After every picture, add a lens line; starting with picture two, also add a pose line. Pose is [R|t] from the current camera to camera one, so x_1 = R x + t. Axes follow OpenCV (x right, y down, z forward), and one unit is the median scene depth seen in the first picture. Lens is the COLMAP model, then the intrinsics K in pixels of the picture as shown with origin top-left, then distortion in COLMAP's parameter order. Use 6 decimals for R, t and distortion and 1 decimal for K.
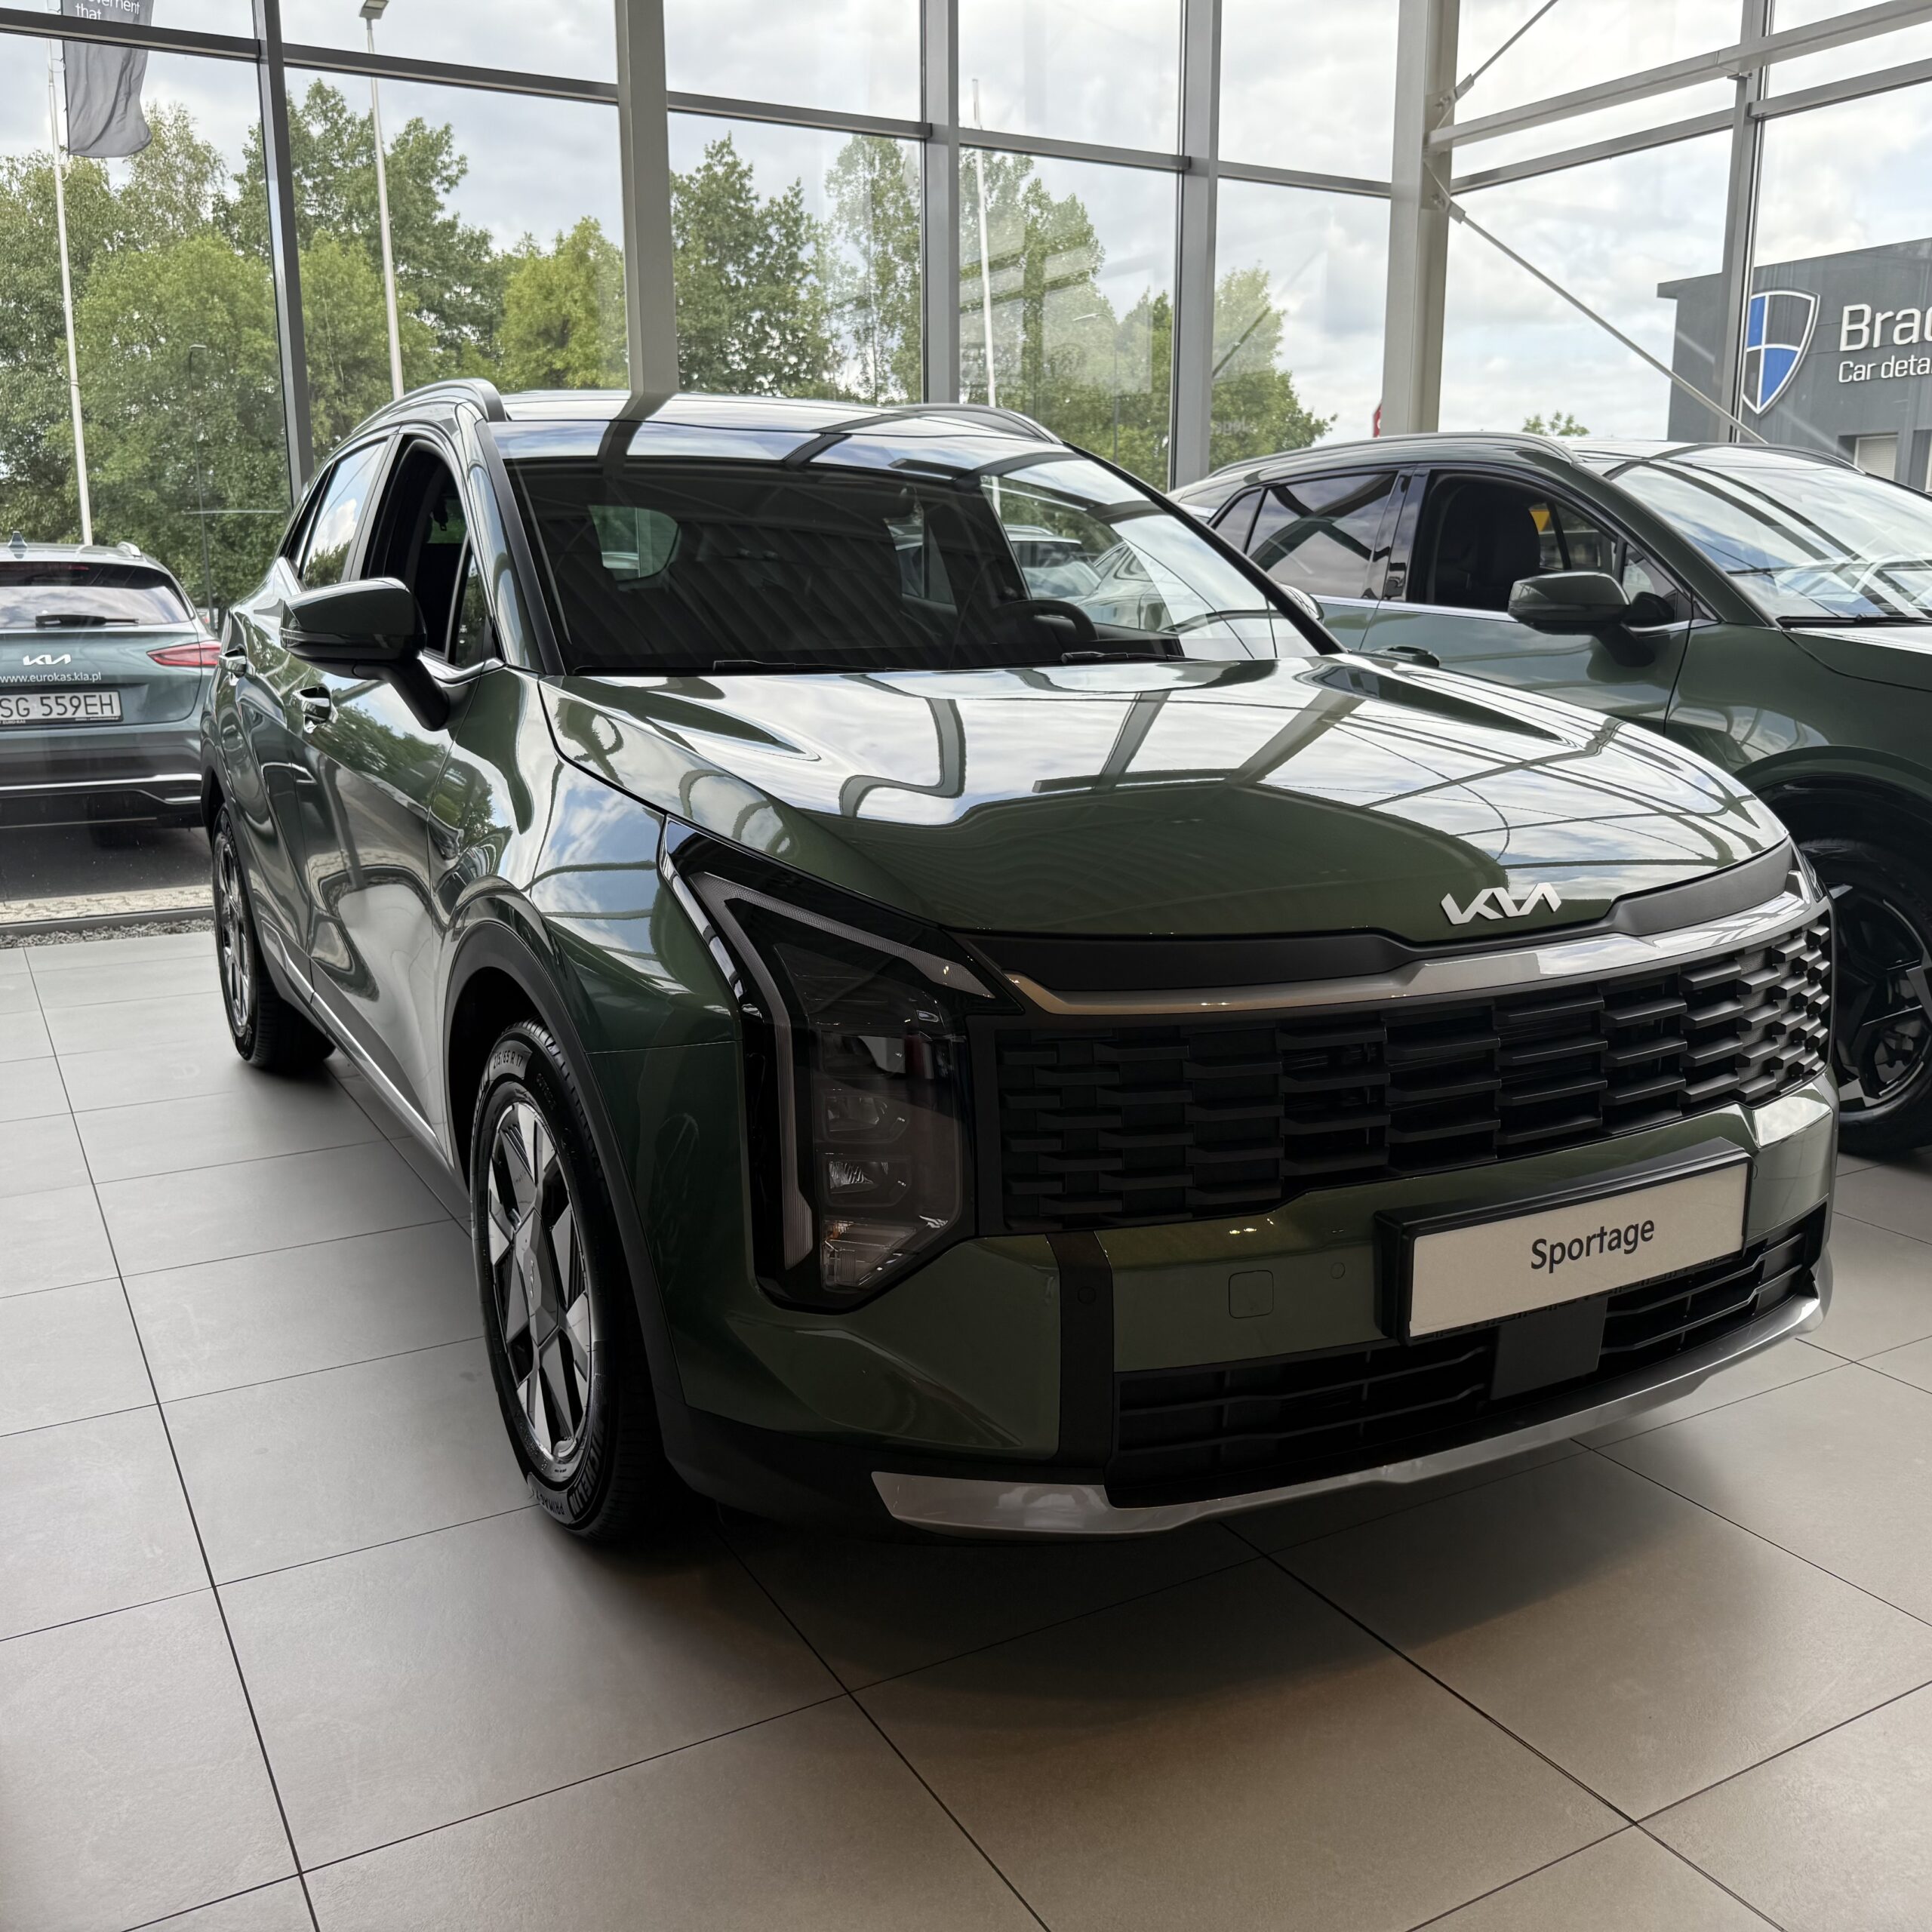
lens RADIAL K [[1834.9, 0, 966.0], [0, 1834.9, 966.0], [0, 0, 1]] dist [0.000779, -0.012588]
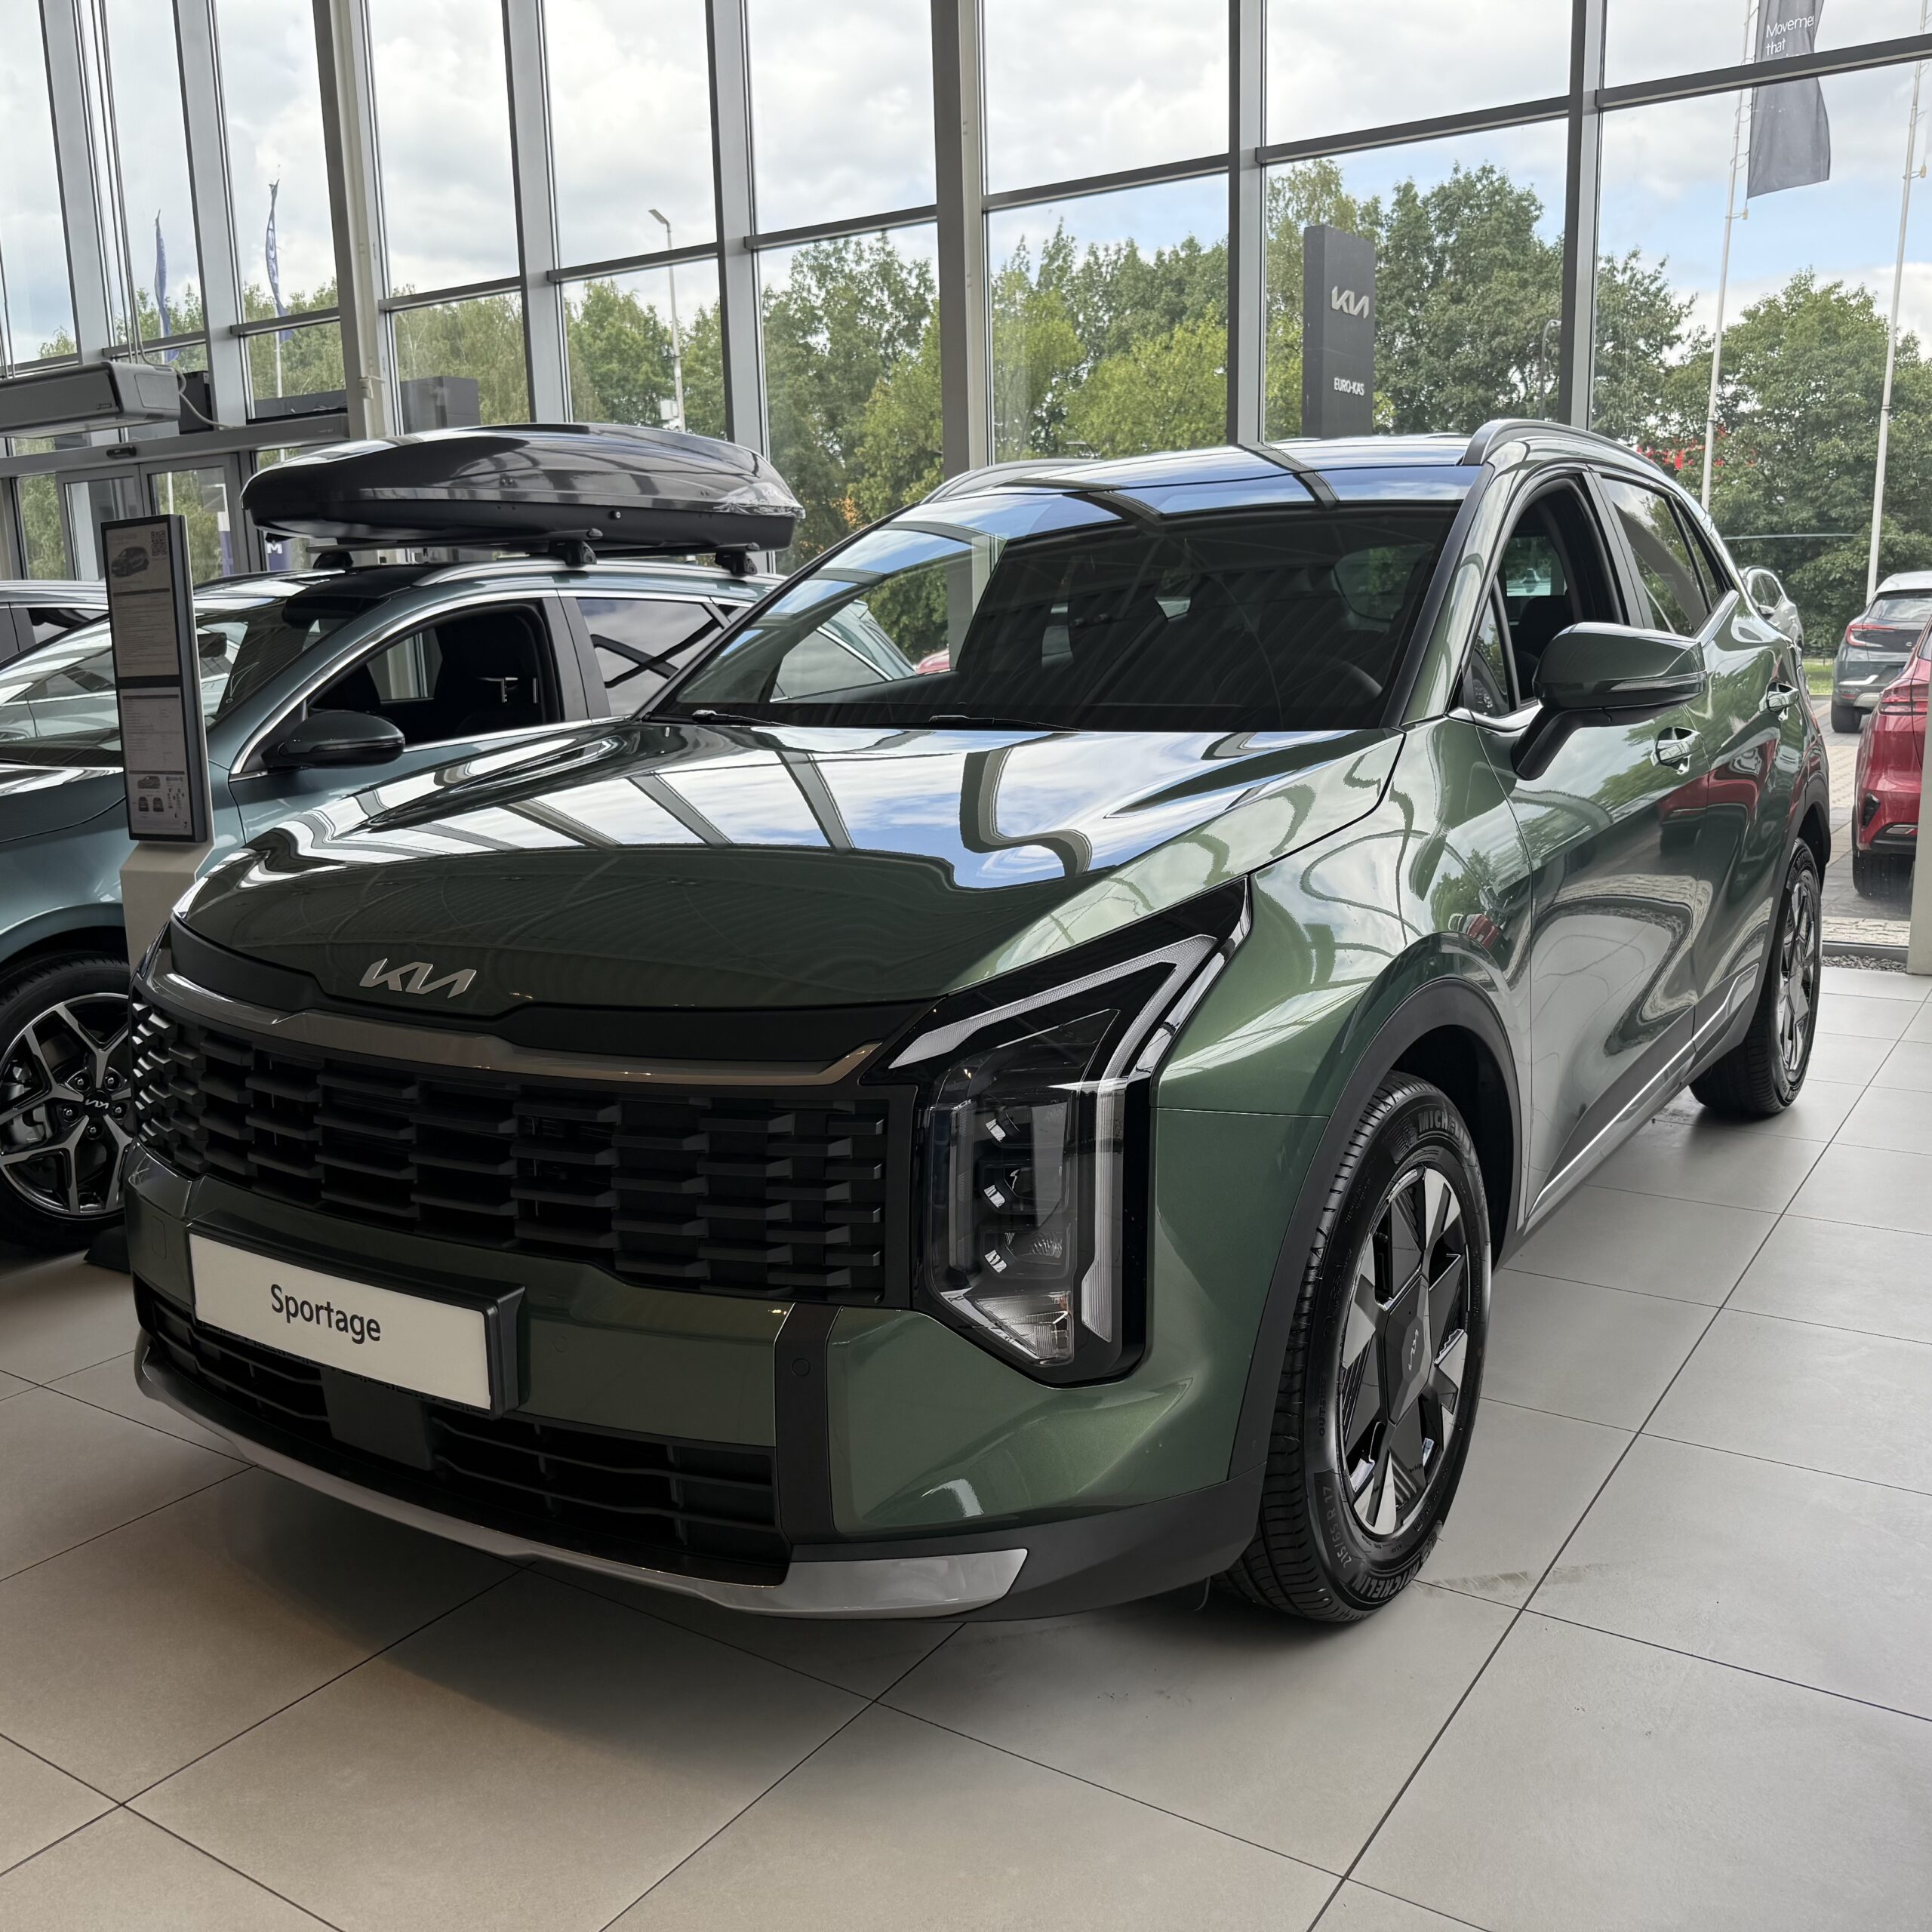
lens RADIAL K [[1834.9, 0, 966.0], [0, 1834.9, 966.0], [0, 0, 1]] dist [0.000779, -0.012588]
pose [[0.463915, 0.156946, -0.871866, 1.342319], [-0.162753, 0.982529, 0.090266, -0.186493], [0.870801, 0.100023, 0.481354, 0.784792]]
